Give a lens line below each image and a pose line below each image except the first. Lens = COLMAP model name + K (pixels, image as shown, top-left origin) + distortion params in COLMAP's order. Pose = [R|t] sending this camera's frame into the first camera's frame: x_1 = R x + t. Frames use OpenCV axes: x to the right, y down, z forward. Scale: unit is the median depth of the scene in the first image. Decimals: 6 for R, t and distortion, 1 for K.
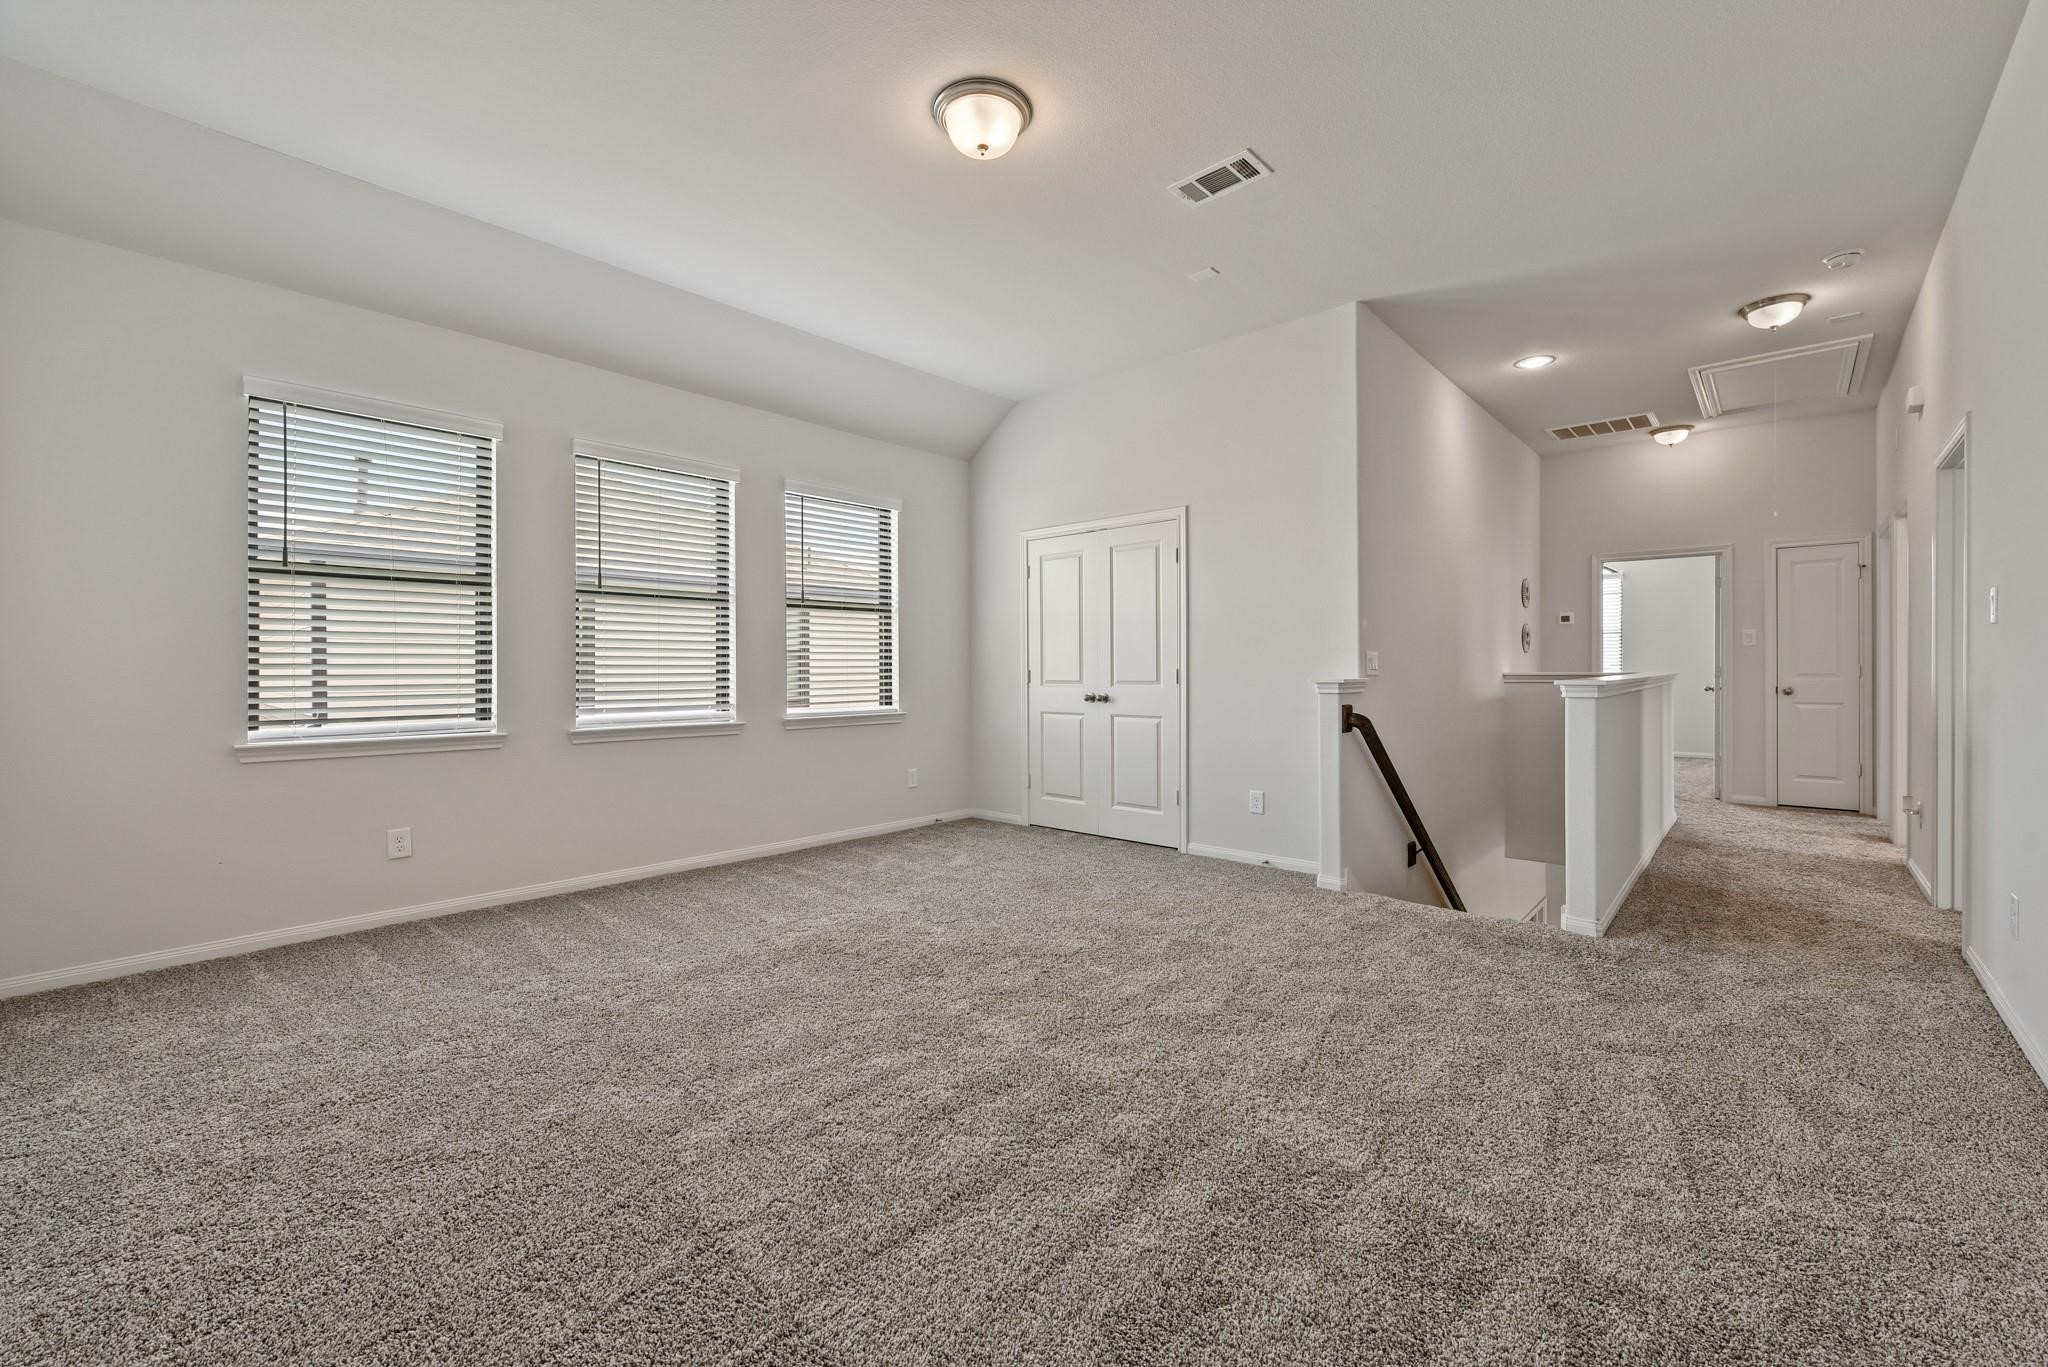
lens RADIAL K [[830.5, 0, 1023.1], [0, 830.5, 672.8], [0, 0, 1]] dist [0.000082, -0.000002]
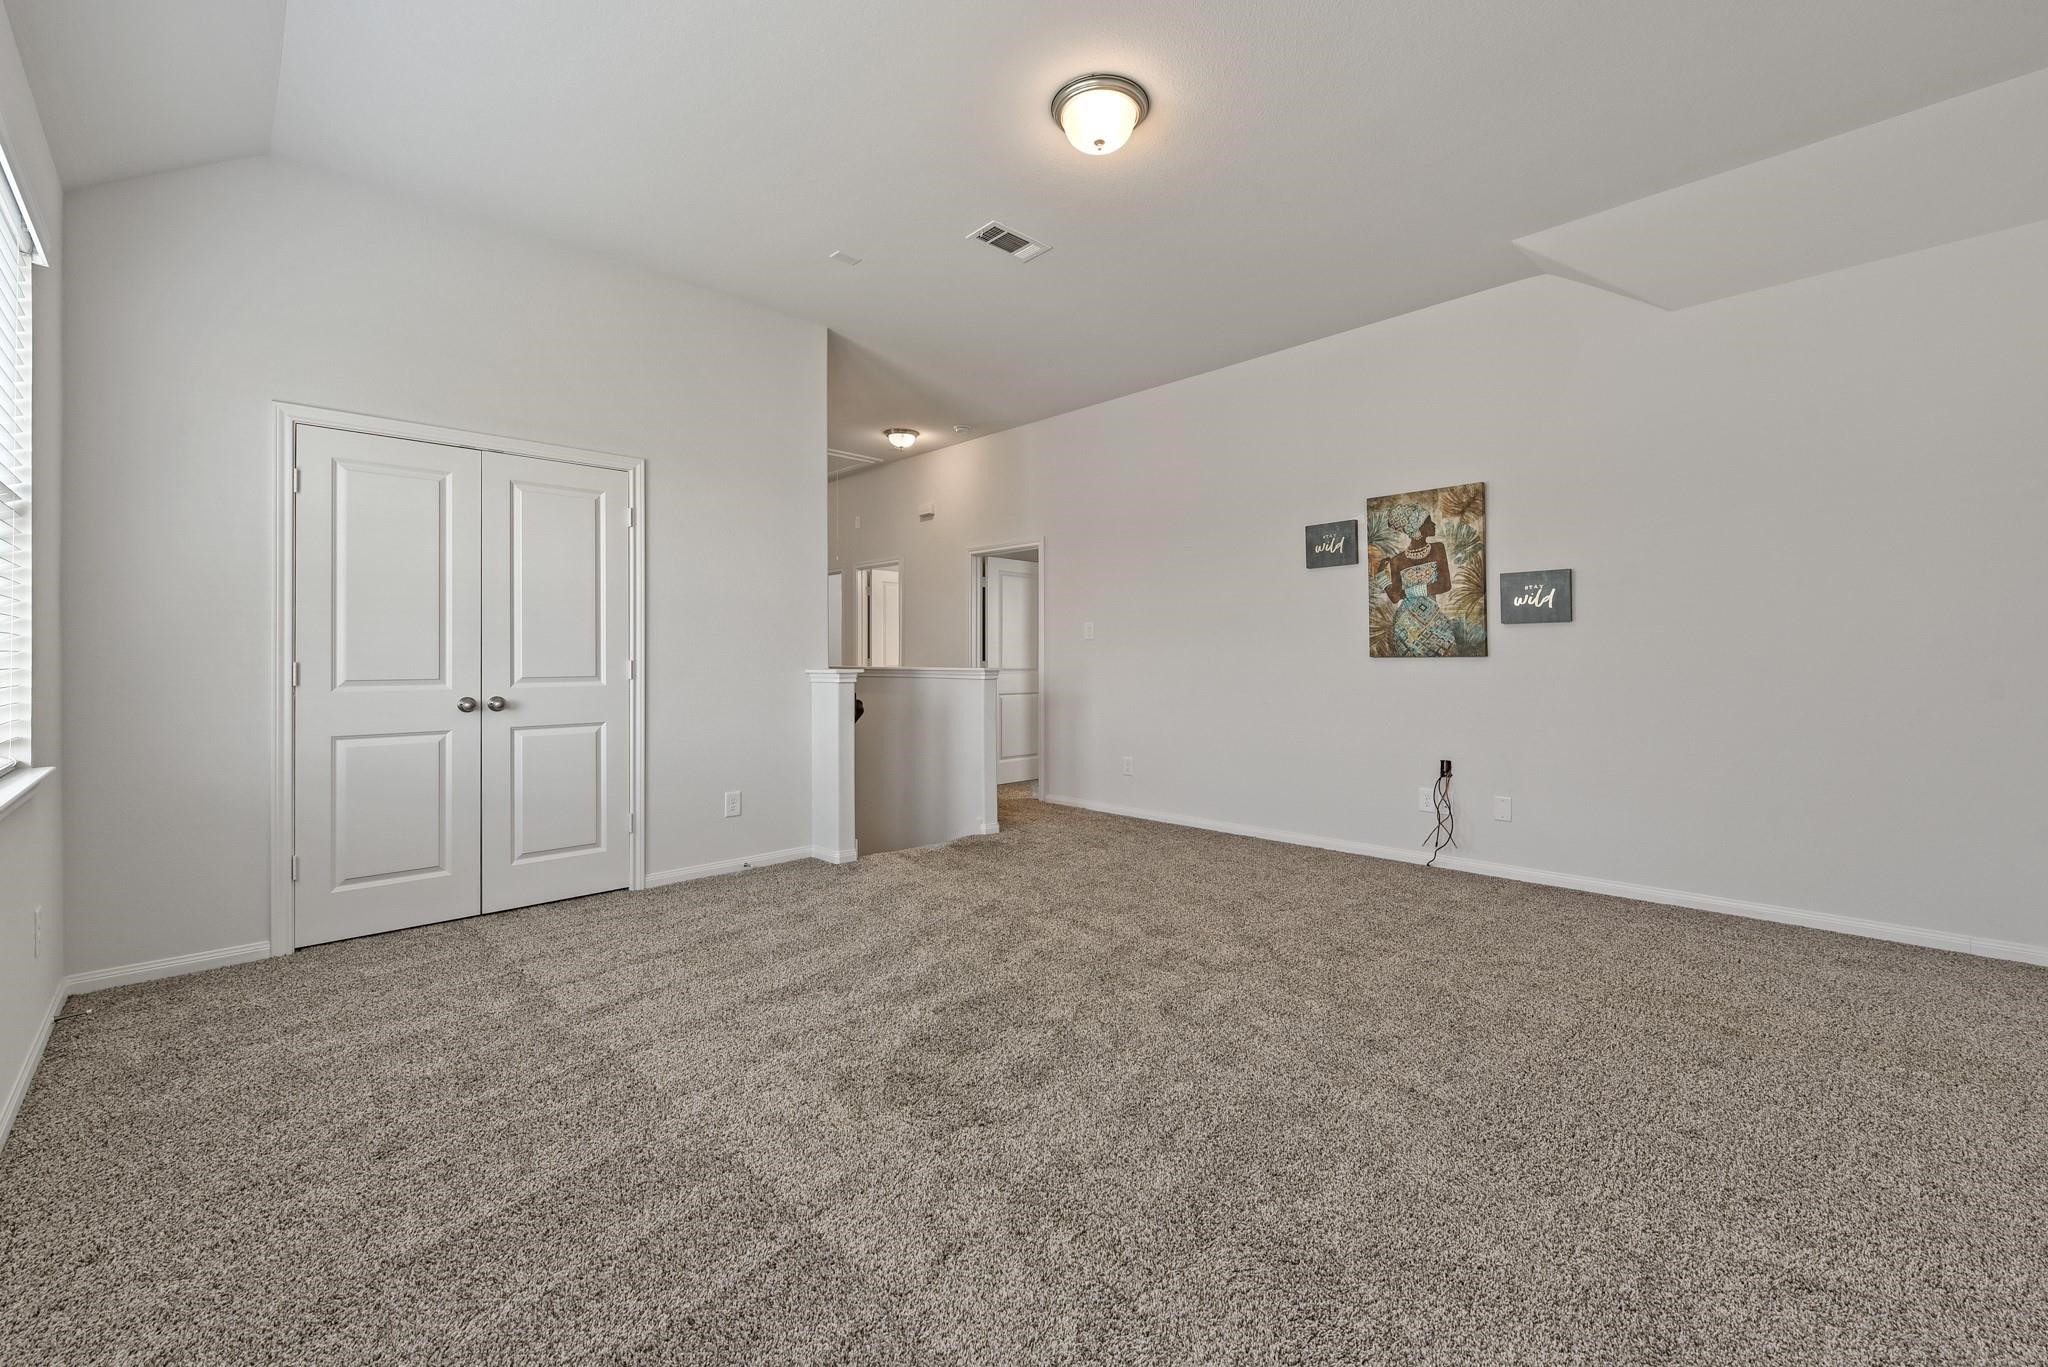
lens RADIAL K [[836.0, 0, 1023.0], [0, 836.0, 652.9], [0, 0, 1]] dist [-0.000003, -0.000003]
pose [[0.056731, 0.010600, 0.998333, -0.596681], [0.004950, 0.999928, -0.010898, -0.001246], [-0.998377, 0.005560, 0.056675, 0.584160]]
